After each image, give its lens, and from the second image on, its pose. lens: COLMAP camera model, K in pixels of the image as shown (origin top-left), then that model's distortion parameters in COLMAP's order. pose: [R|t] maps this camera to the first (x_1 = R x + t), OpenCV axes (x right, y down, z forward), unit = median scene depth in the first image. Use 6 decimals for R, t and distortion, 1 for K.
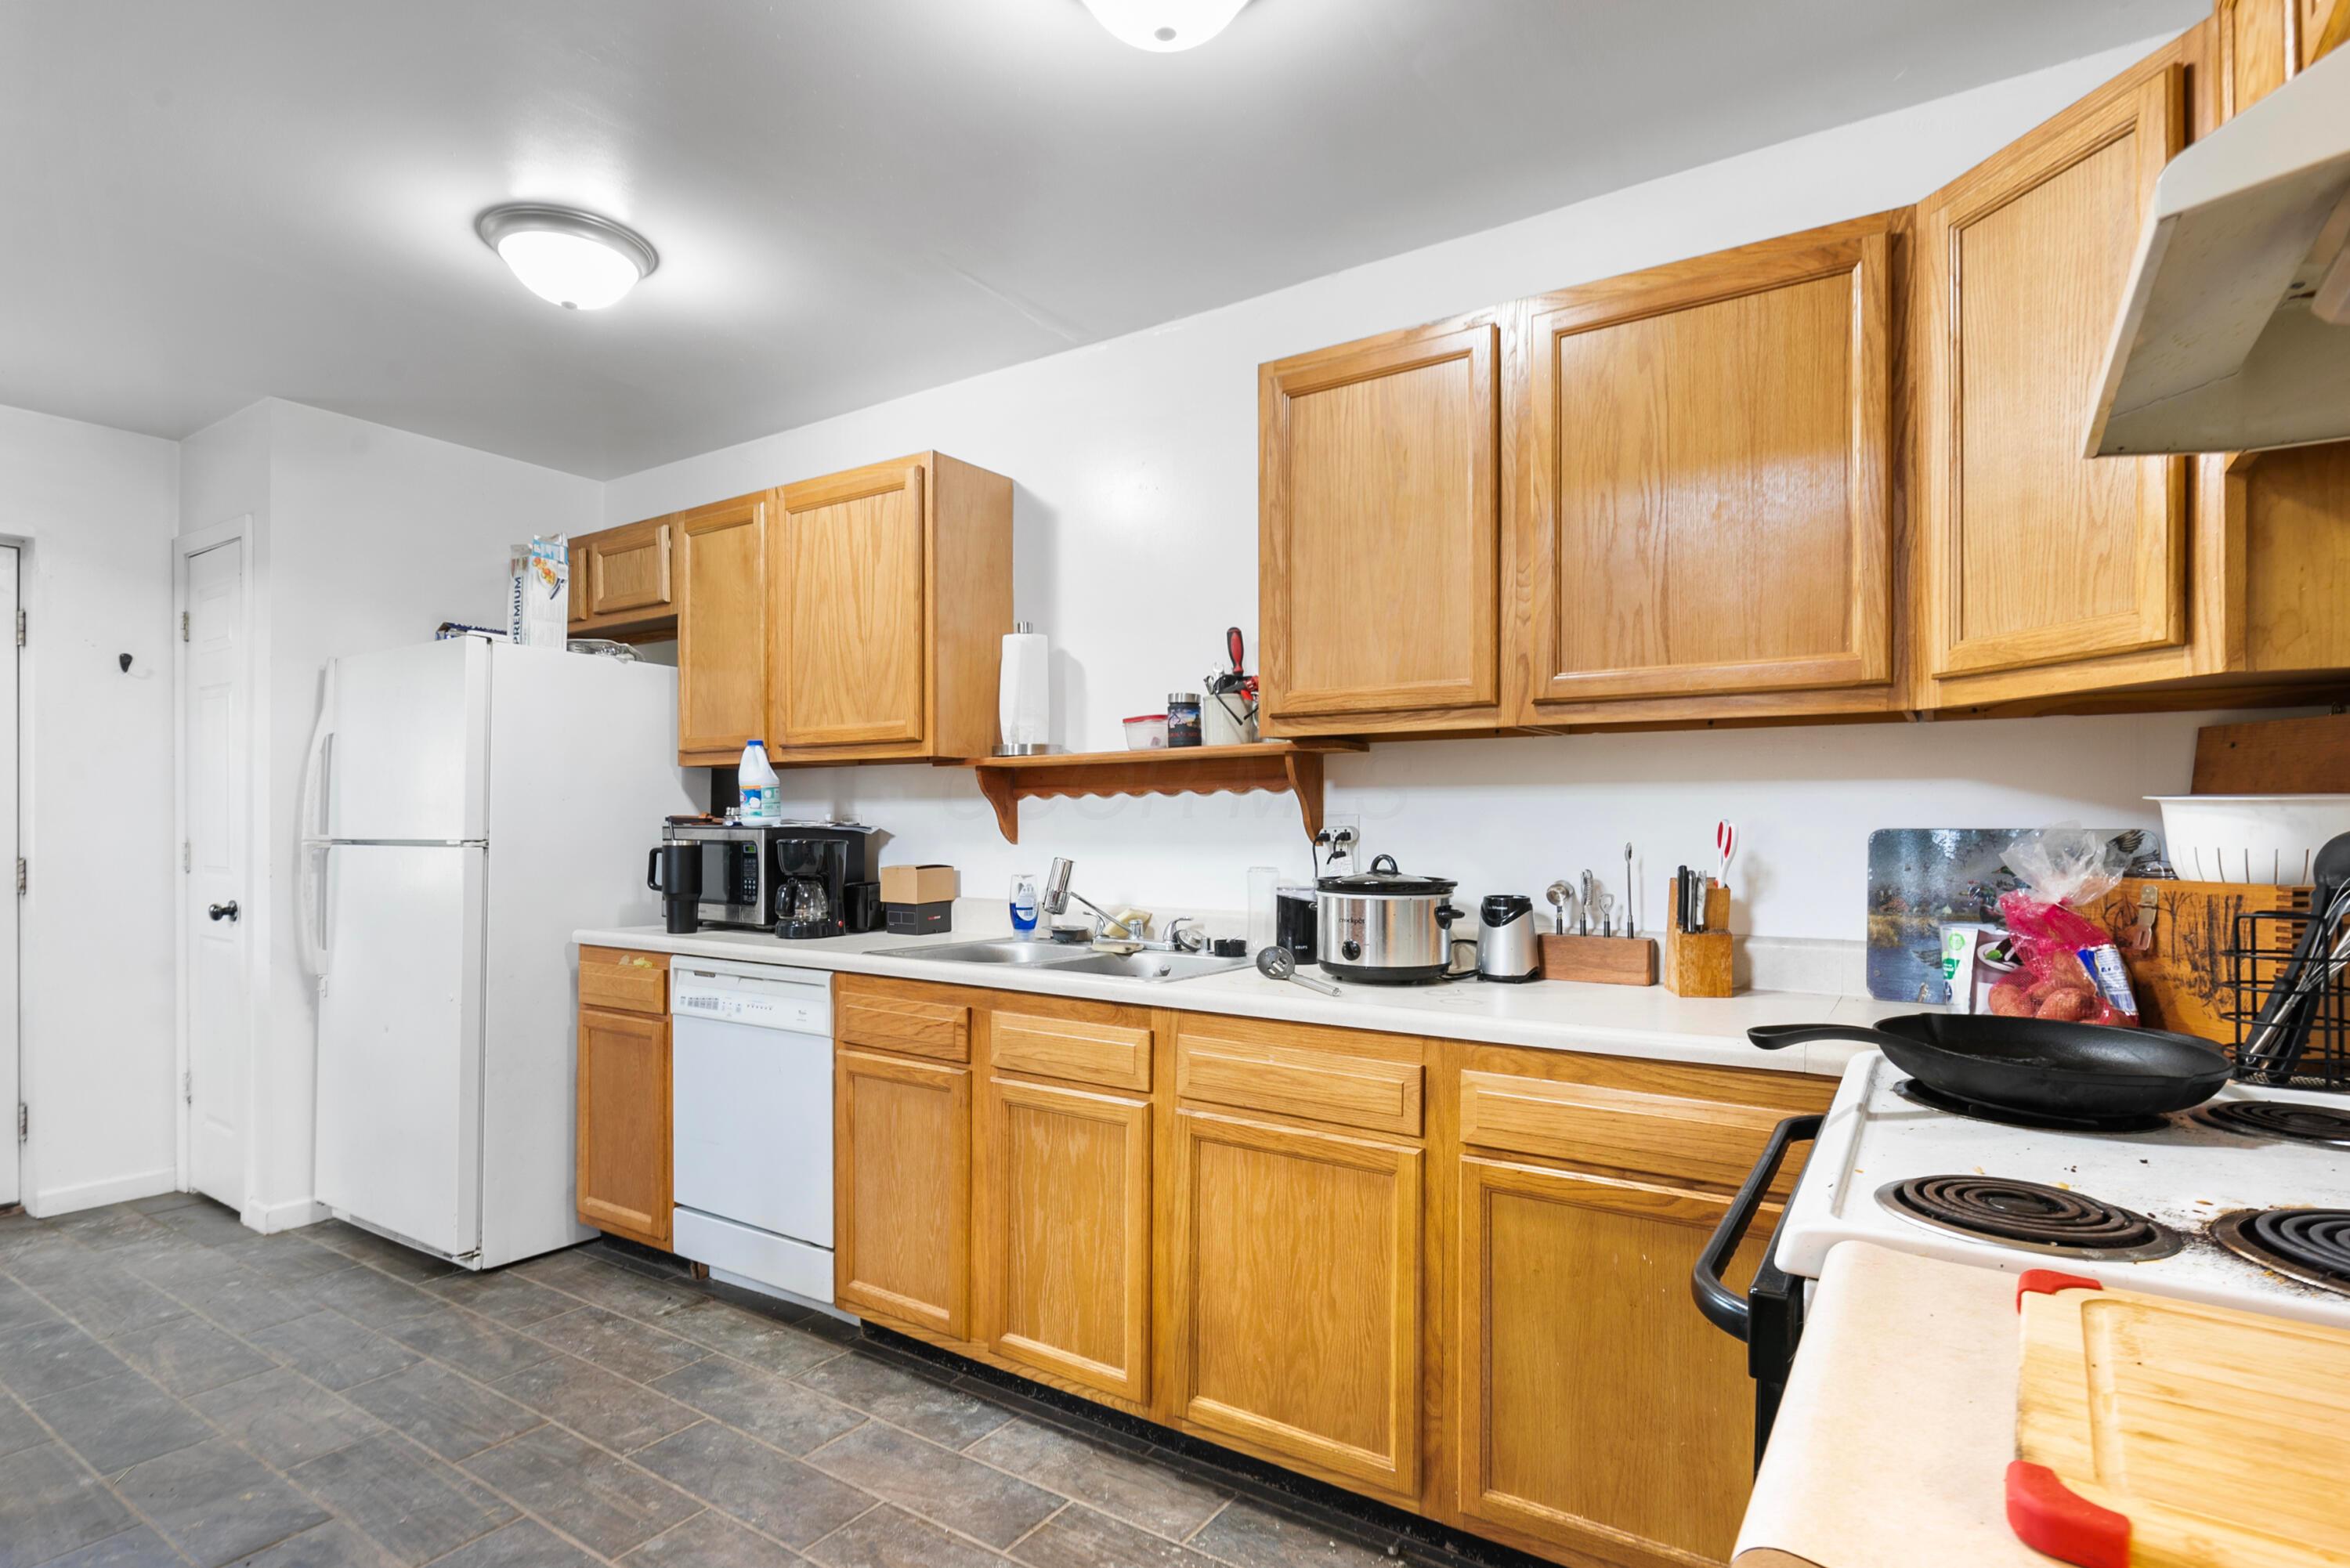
lens RADIAL K [[1188.4, 0, 1185.2], [0, 1188.4, 816.6], [0, 0, 1]] dist [-0.000795, -0.000403]
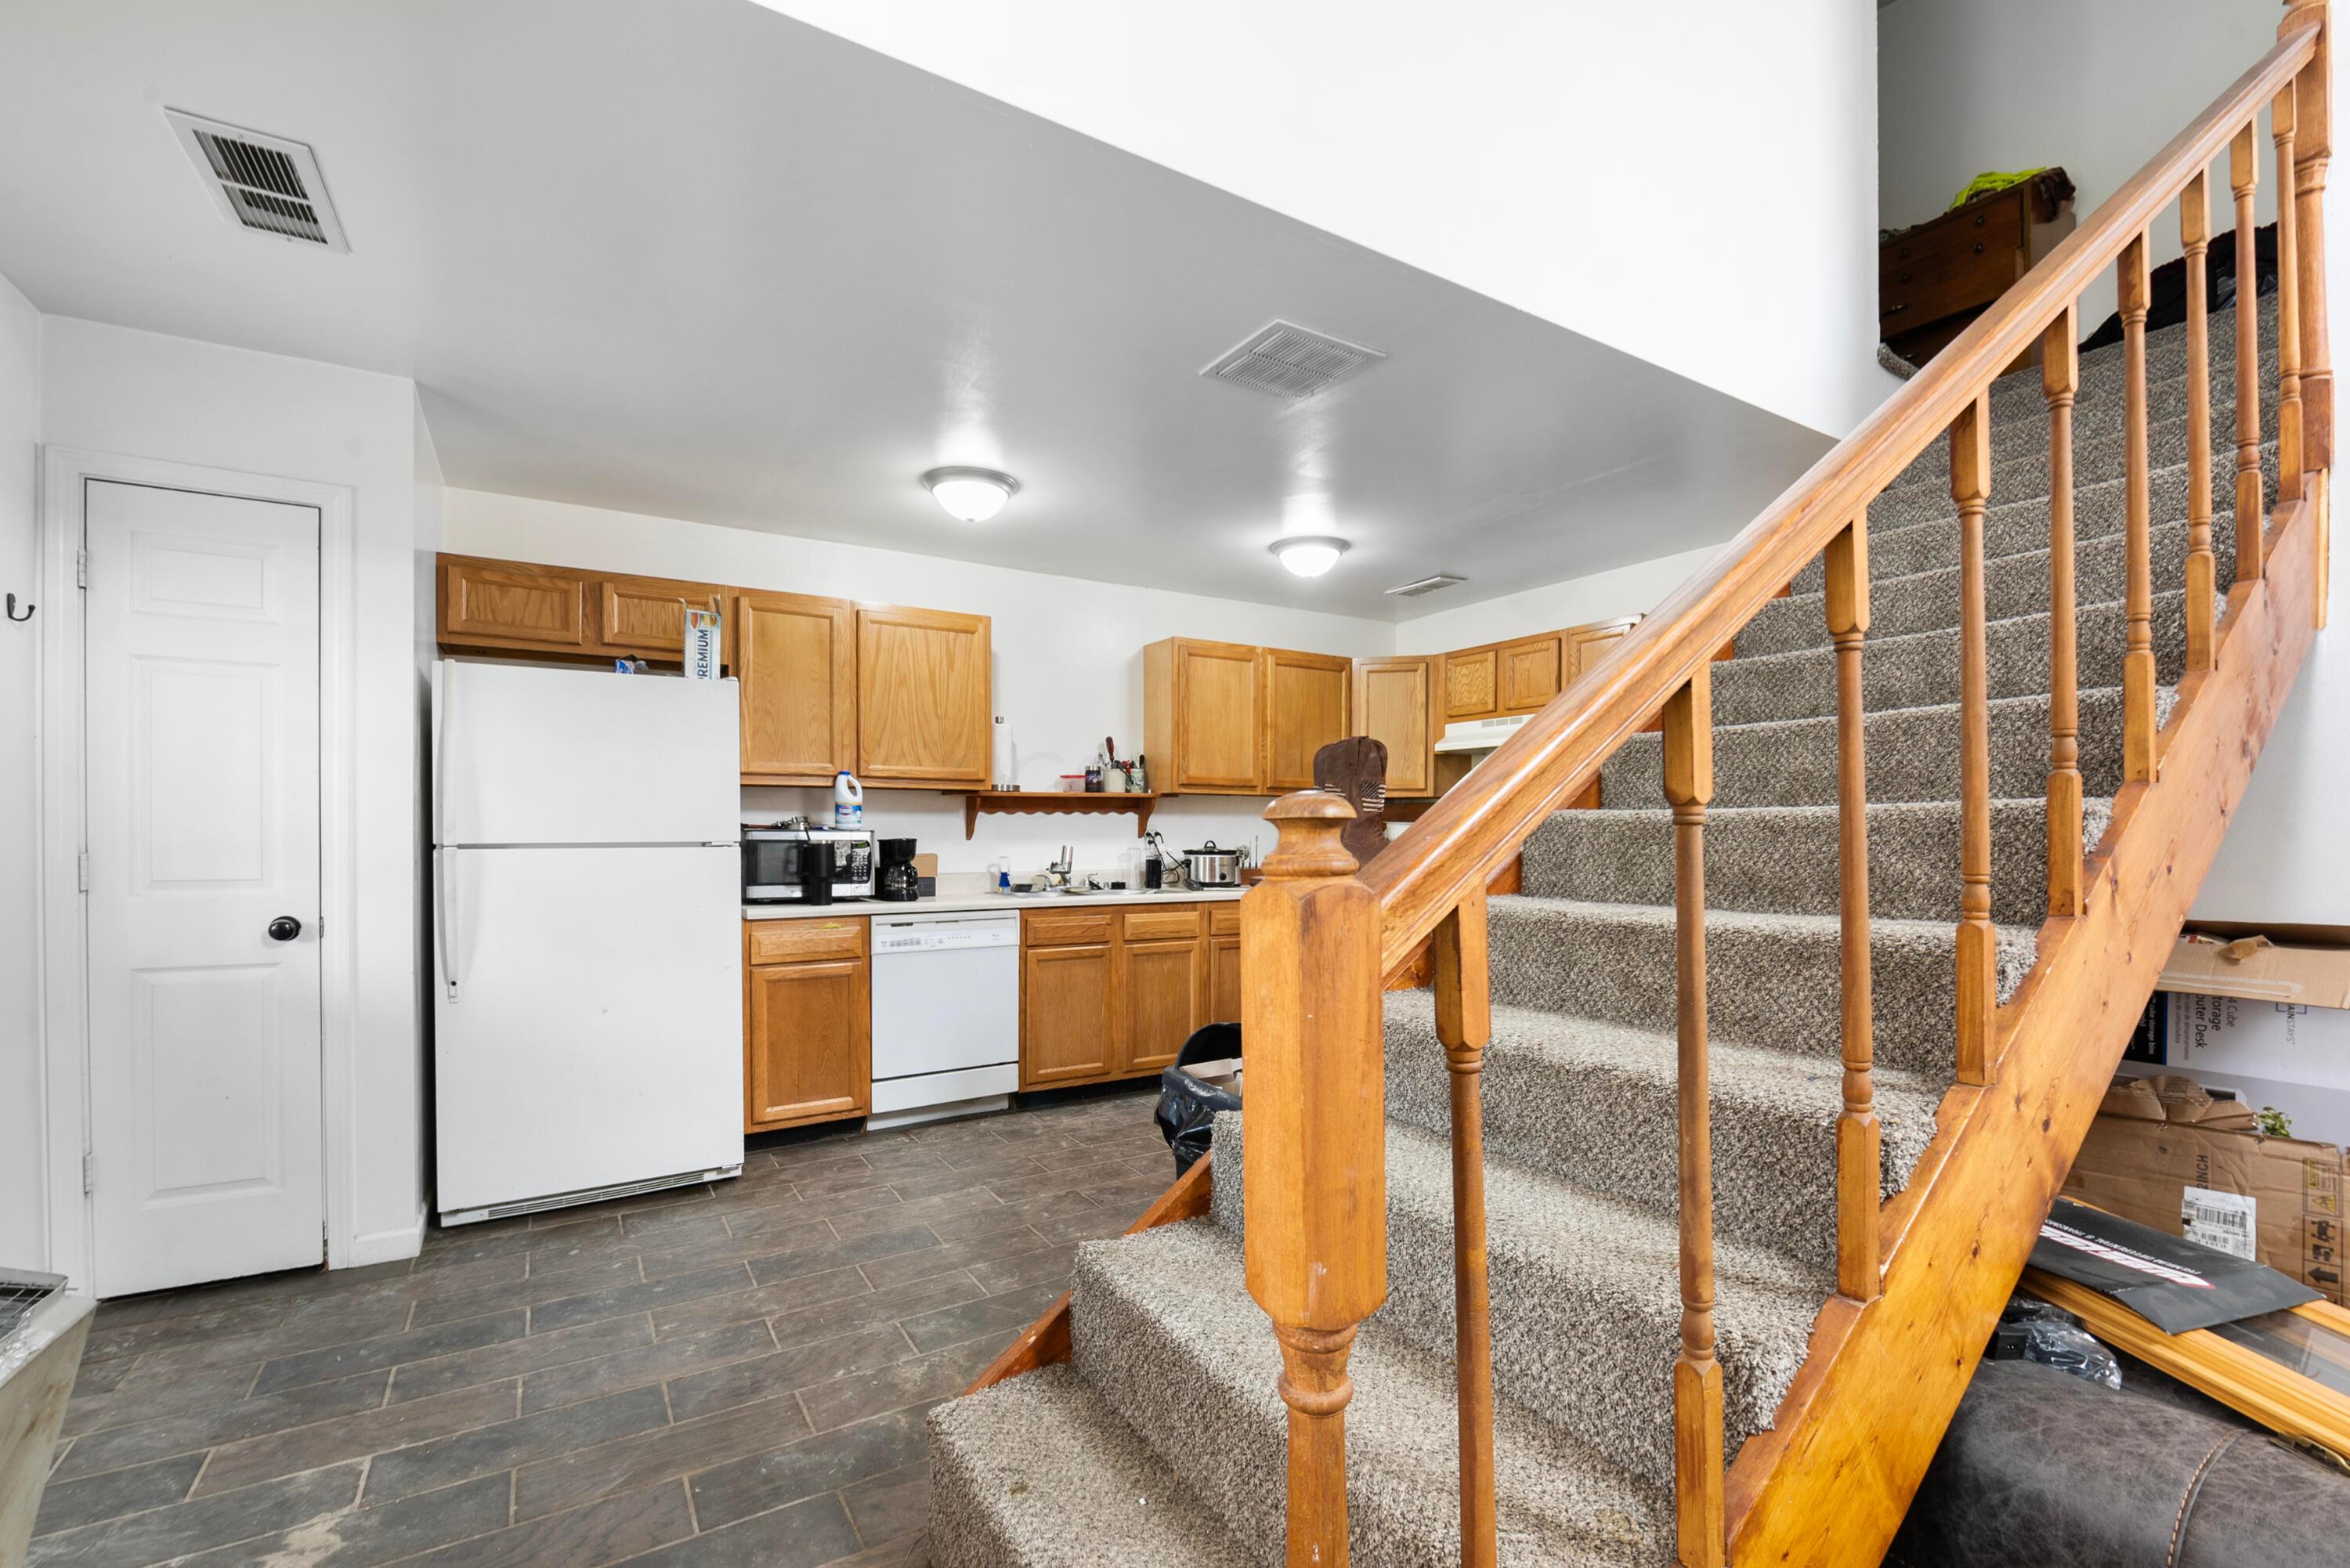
lens RADIAL K [[991.9, 0, 1167.2], [0, 991.9, 829.9], [0, 0, 1]] dist [-0.001639, -0.000258]
pose [[0.423255, -0.000495, 0.906011, -1.561331], [-0.005116, 0.999983, 0.002936, 0.003273], [-0.905996, -0.005878, 0.423245, 0.146163]]
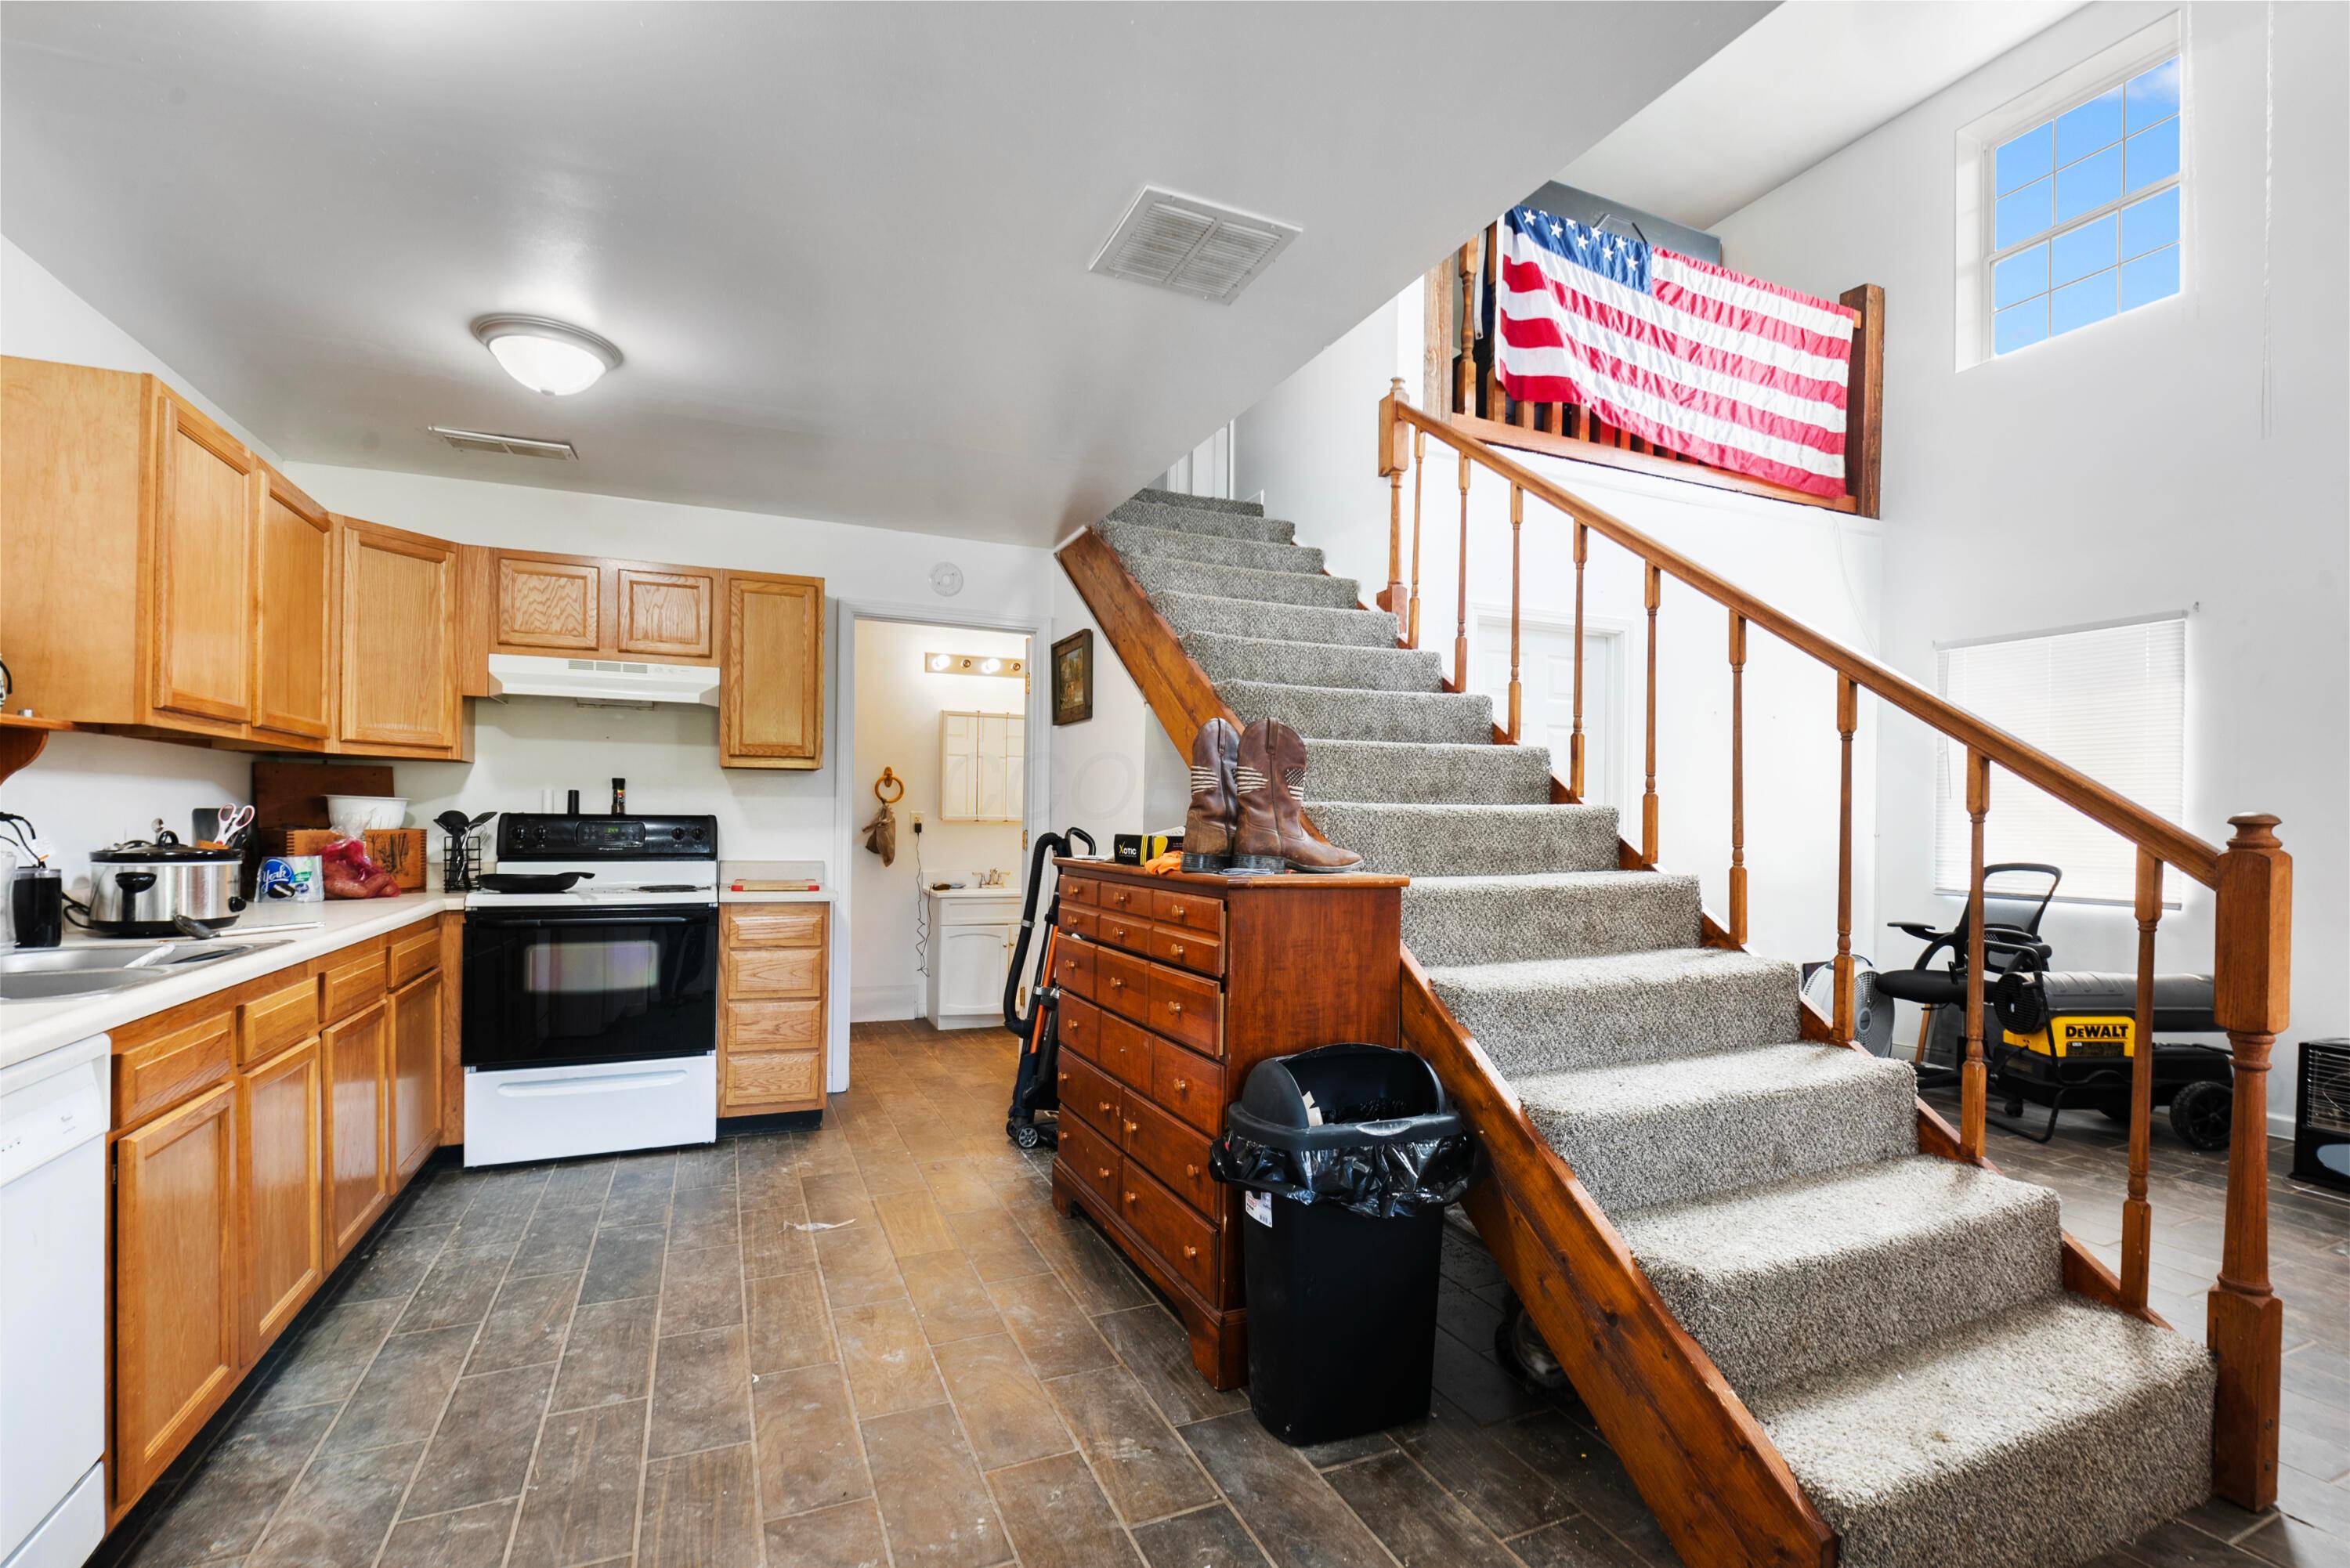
lens RADIAL K [[1068.8, 0, 1174.0], [0, 1068.8, 815.6], [0, 0, 1]] dist [-0.004186, -0.000668]
pose [[-0.838533, -0.008385, 0.544787, -1.094337], [-0.012700, 0.999911, -0.004158, 0.006426], [-0.544703, -0.010405, -0.838564, 1.157658]]
